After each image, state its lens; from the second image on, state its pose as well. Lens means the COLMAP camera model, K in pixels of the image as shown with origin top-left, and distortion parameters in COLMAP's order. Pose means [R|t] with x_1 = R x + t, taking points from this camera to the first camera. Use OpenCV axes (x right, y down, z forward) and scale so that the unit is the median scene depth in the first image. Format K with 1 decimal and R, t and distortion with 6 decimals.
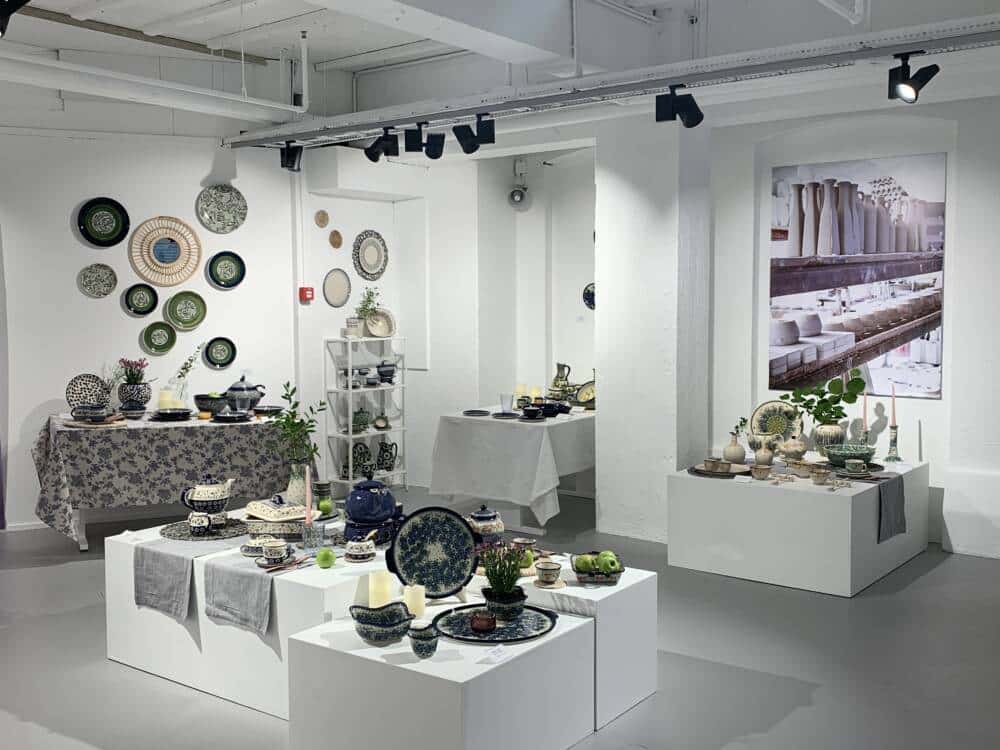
lens RADIAL K [[1053.0, 0, 500.0], [0, 1053.0, 375.0], [0, 0, 1]] dist [0.171470, -0.488523]
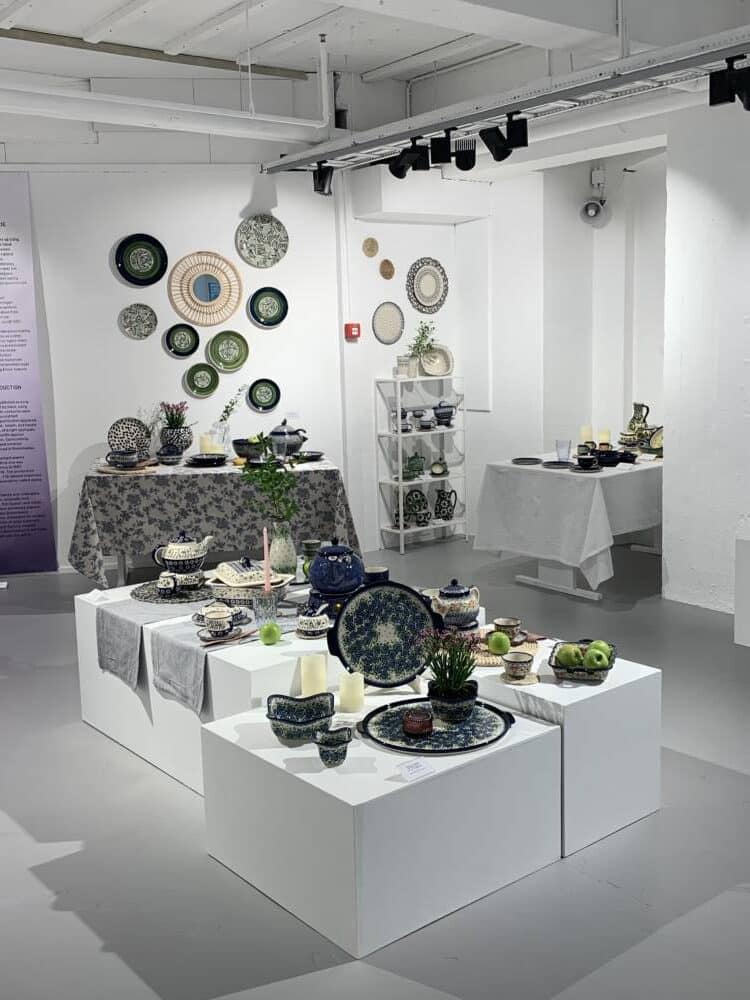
lens RADIAL K [[1053.0, 0, 390.2], [0, 1053.0, 500.0], [0, 0, 1]] dist [0.171470, -0.488523]
pose [[0.969088, 0.017794, -0.246073, 0.092807], [0.003686, 0.996240, 0.086558, -0.009663], [0.246688, -0.084790, 0.965379, 0.109861]]
